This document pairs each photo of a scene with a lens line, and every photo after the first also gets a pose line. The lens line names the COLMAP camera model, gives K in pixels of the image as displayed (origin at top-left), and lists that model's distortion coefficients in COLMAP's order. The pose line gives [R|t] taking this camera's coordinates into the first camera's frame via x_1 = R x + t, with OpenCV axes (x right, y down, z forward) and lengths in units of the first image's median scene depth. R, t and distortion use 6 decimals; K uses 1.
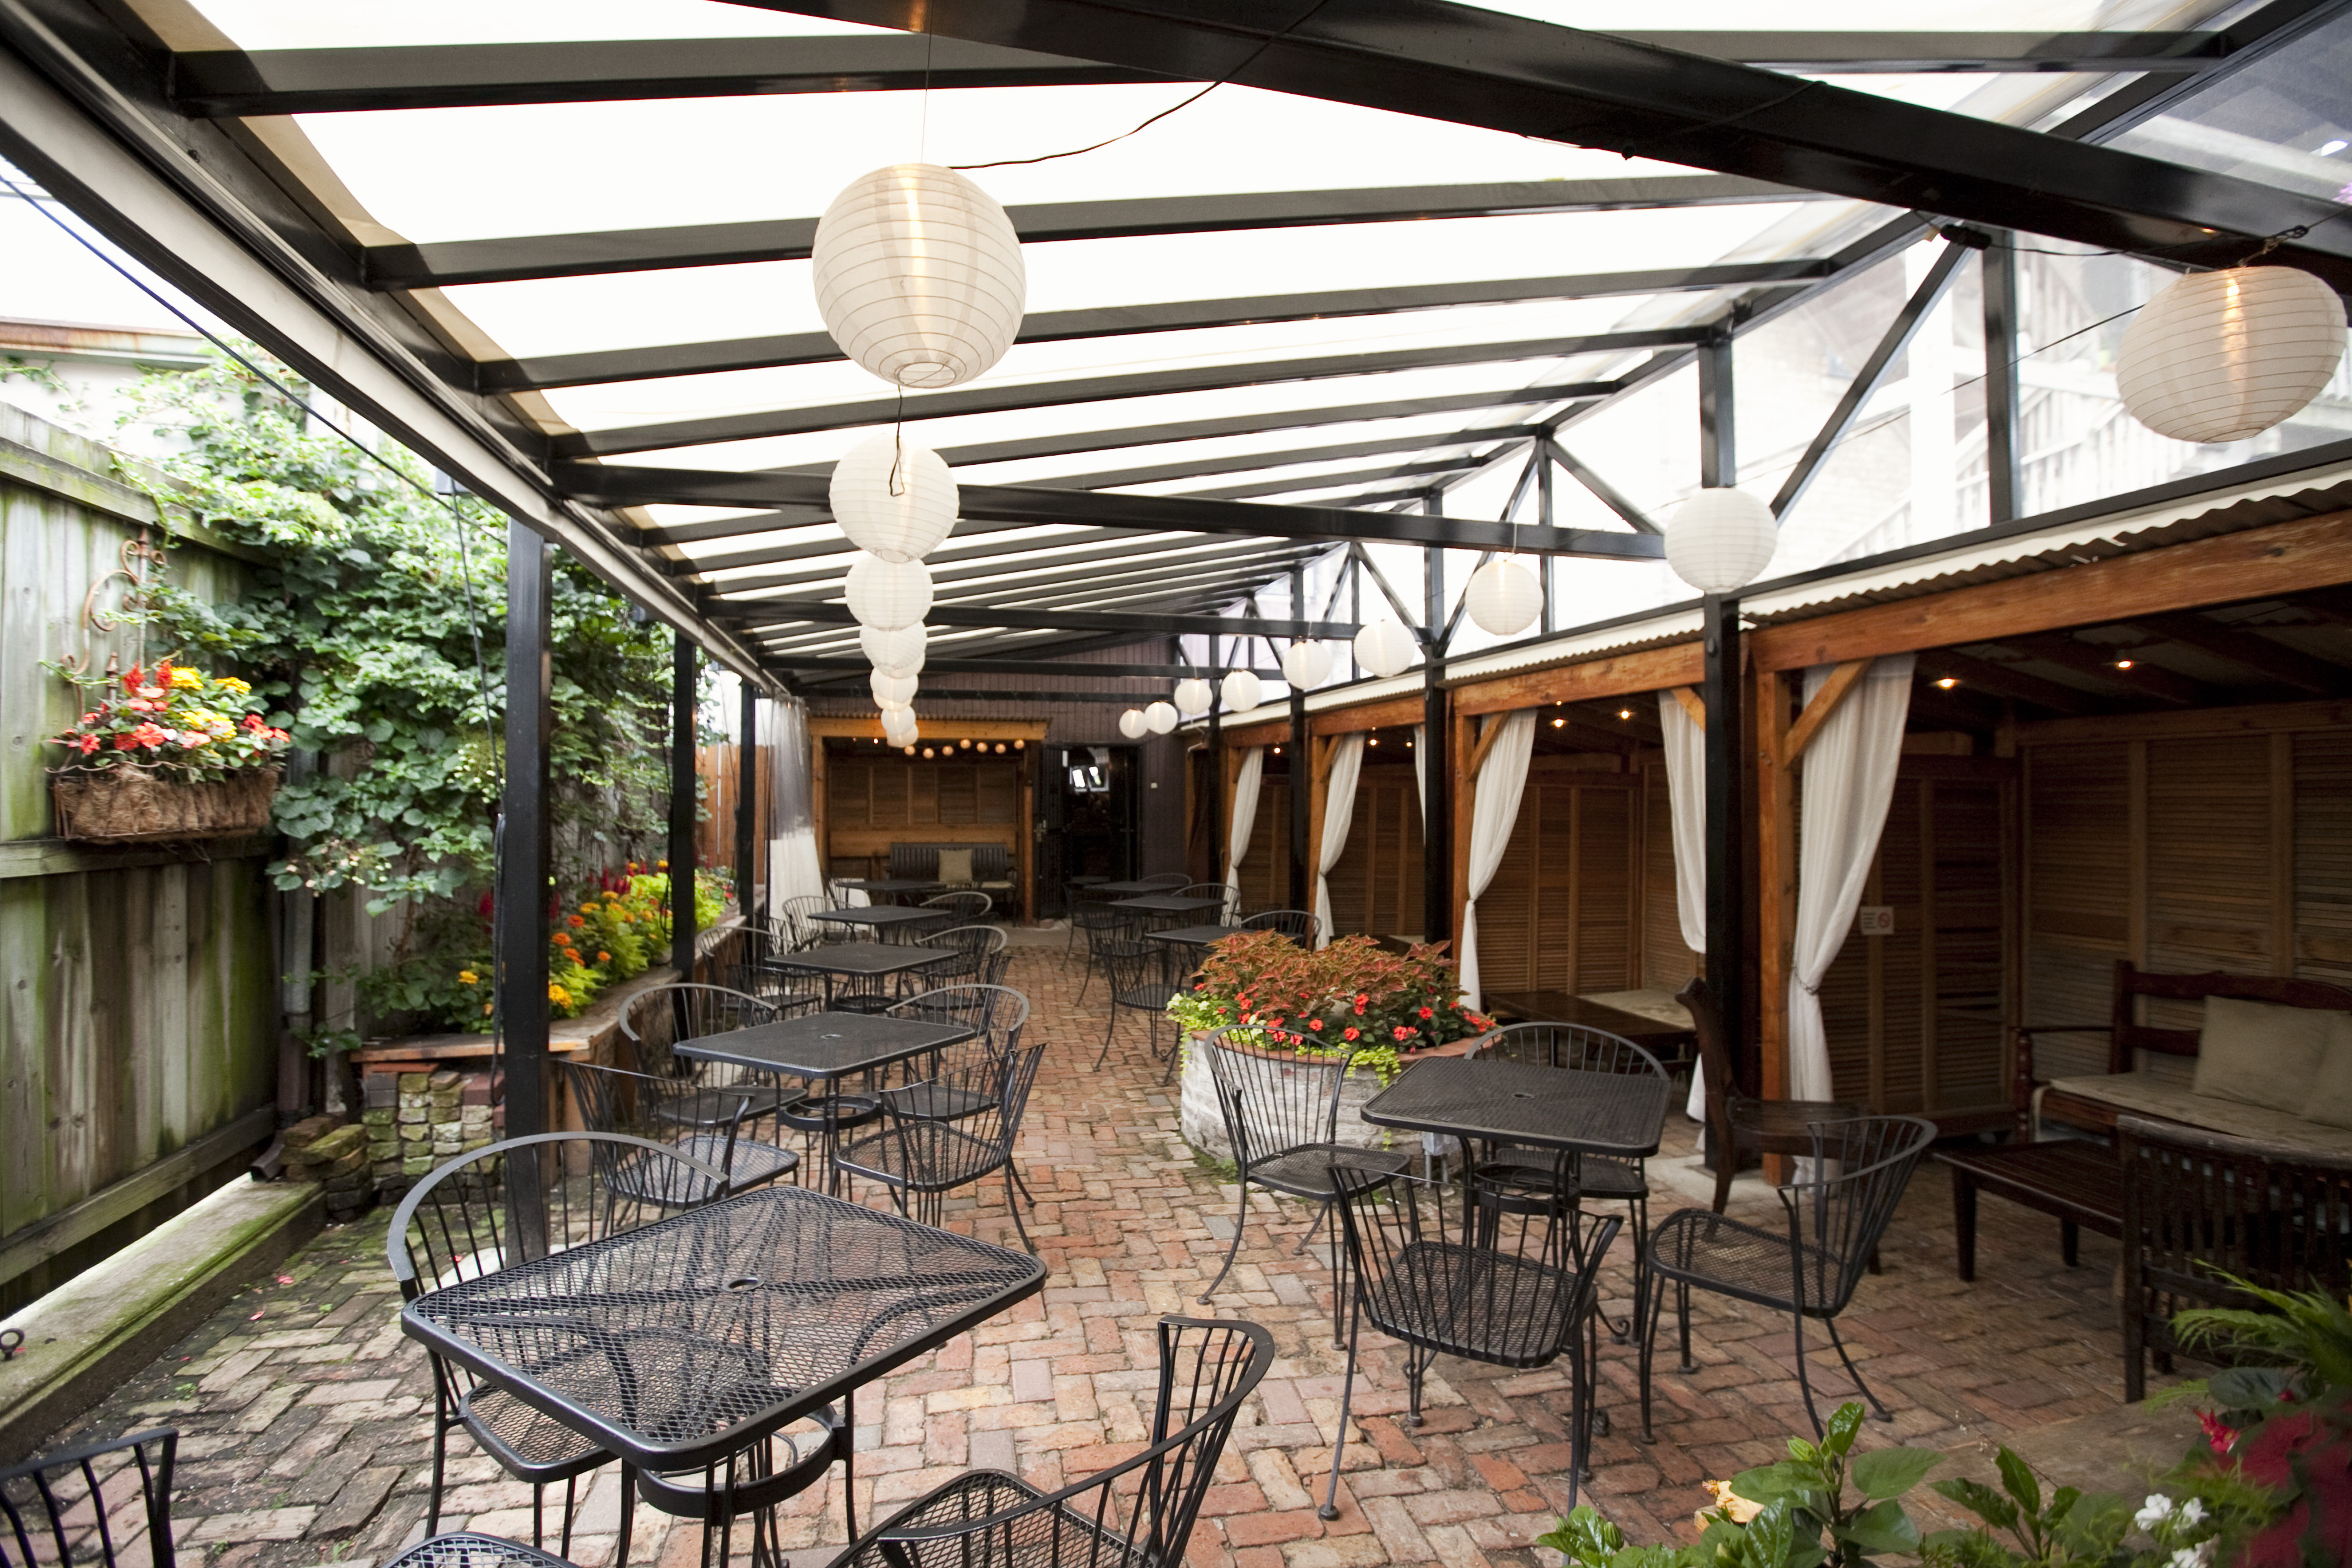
lens RADIAL K [[1072.3, 0, 1172.0], [0, 1072.3, 774.6], [0, 0, 1]] dist [-0.048434, 0.013651]
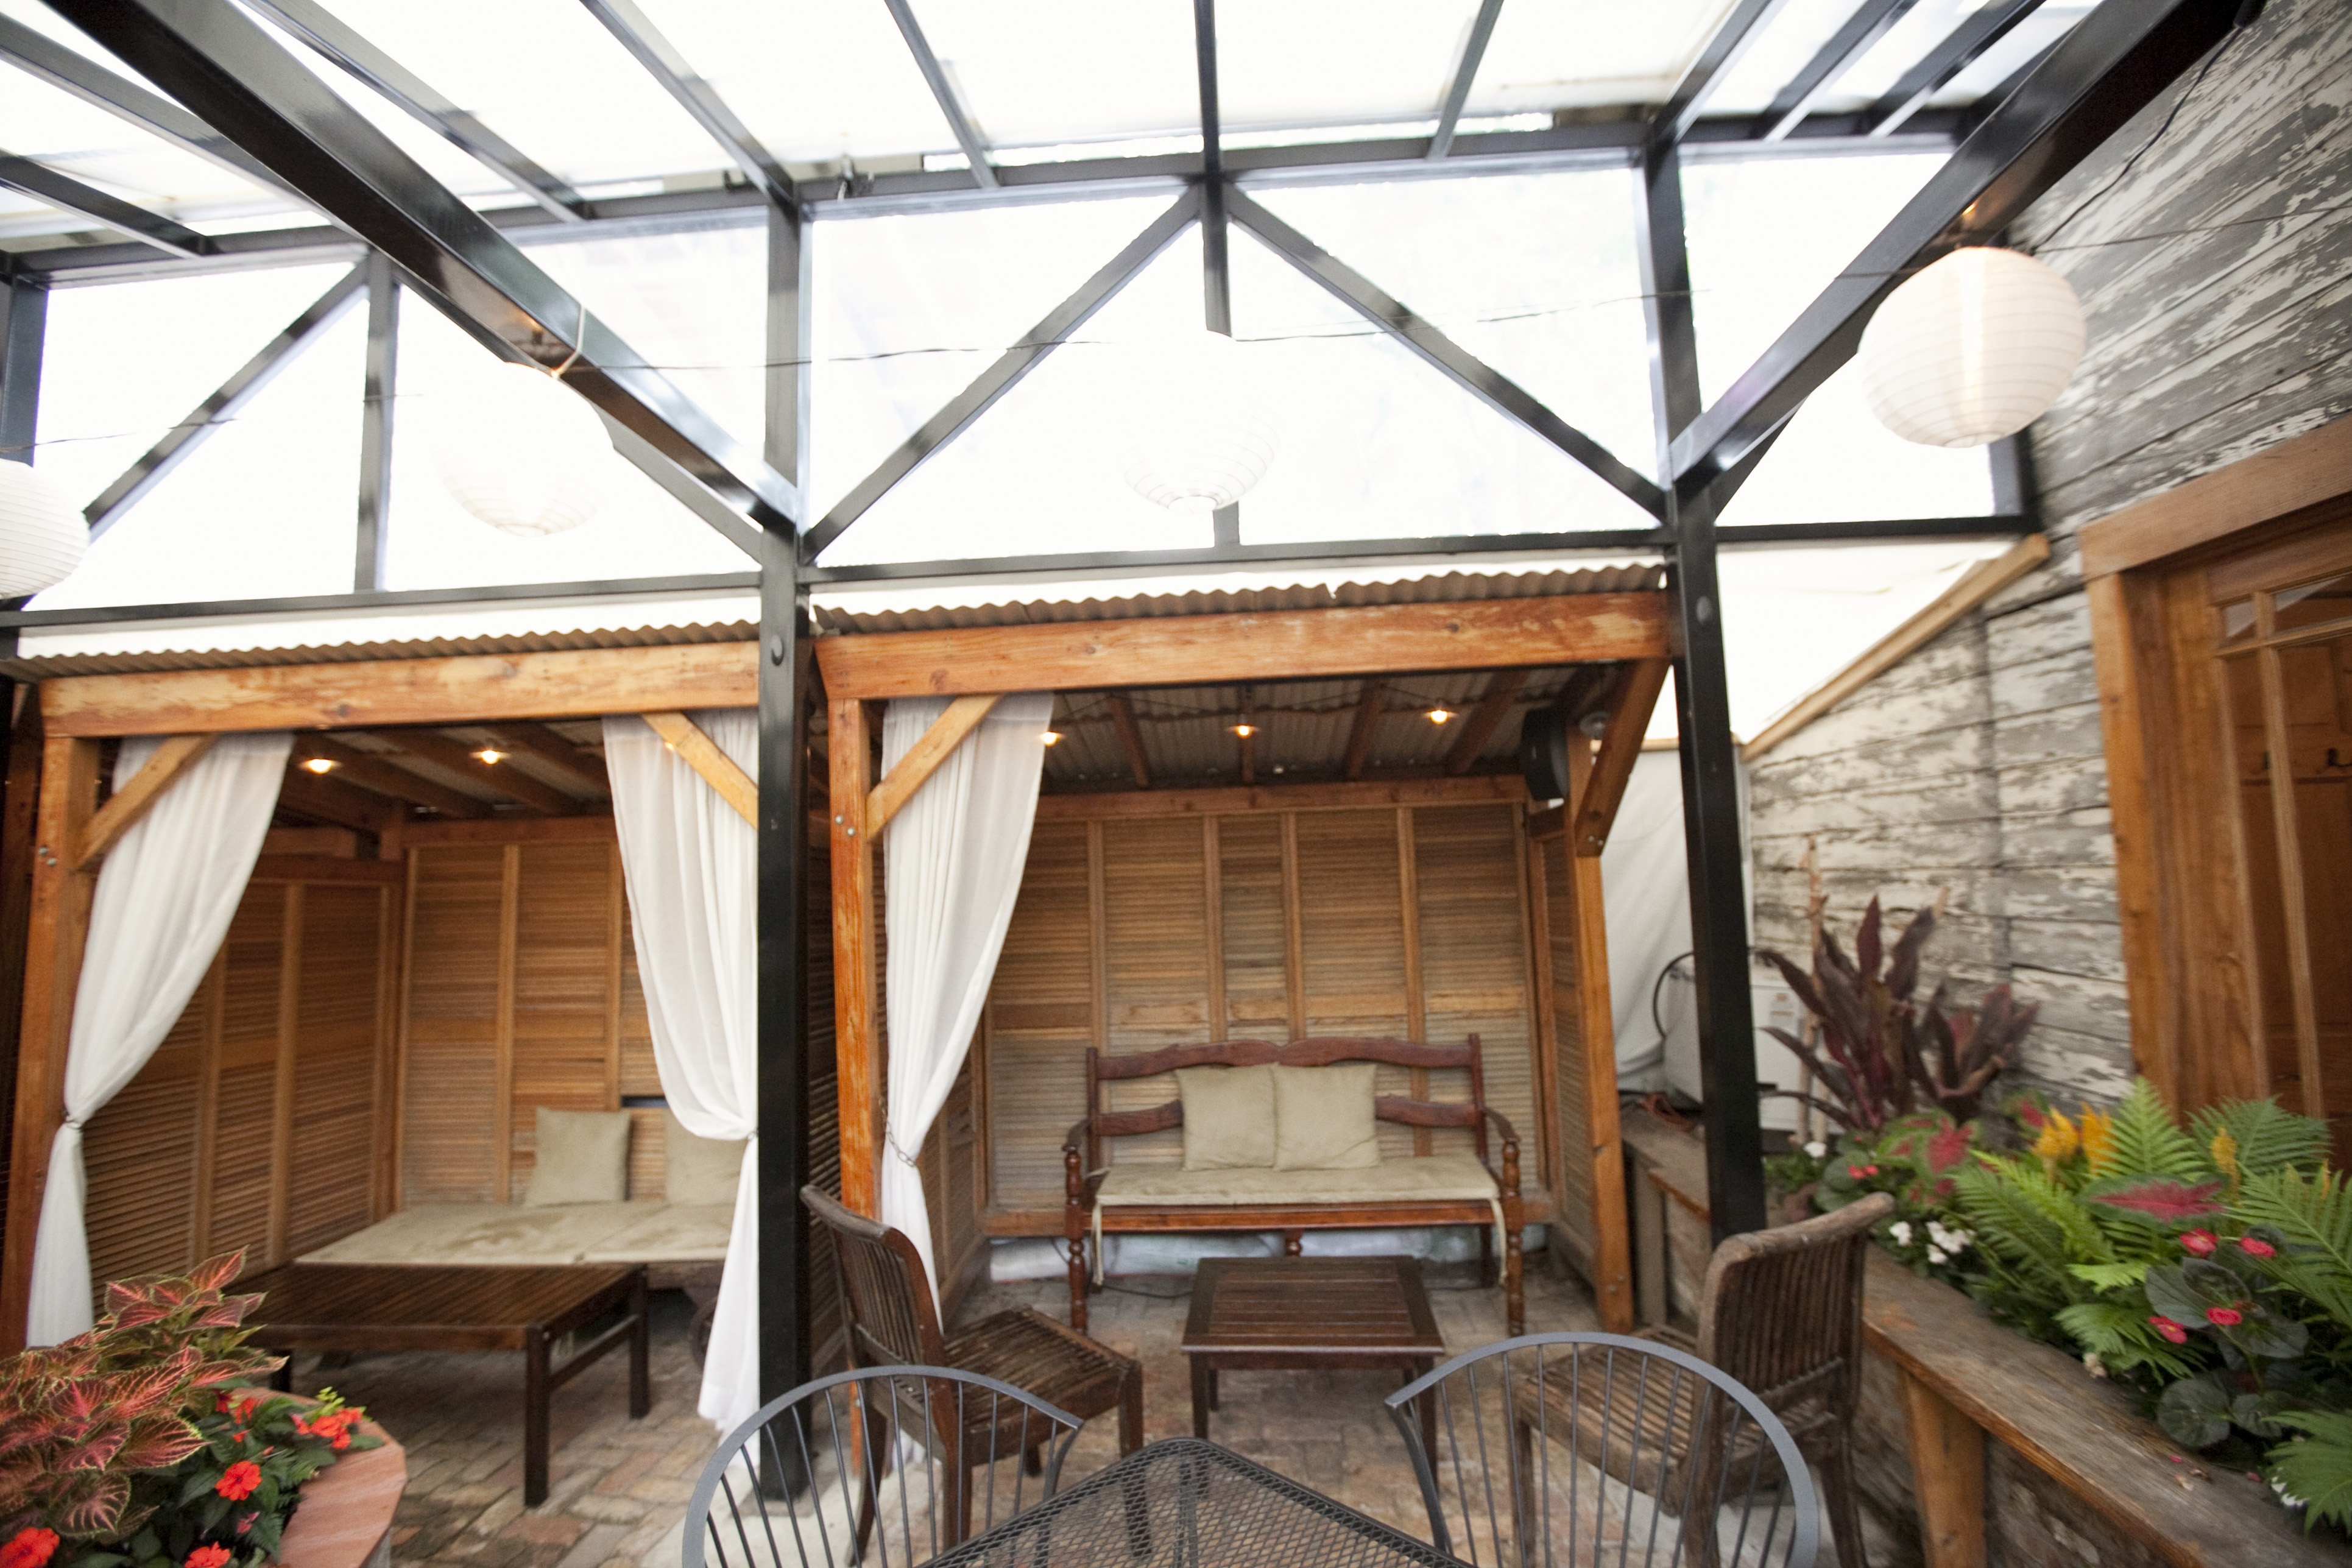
lens RADIAL K [[1072.3, 0, 1172.0], [0, 1072.3, 774.6], [0, 0, 1]] dist [-0.048434, 0.013651]
pose [[0.313595, 0.085275, 0.945720, -0.021758], [0.012498, 0.995502, -0.093908, 0.020581], [-0.949475, 0.041268, 0.311119, 0.622652]]
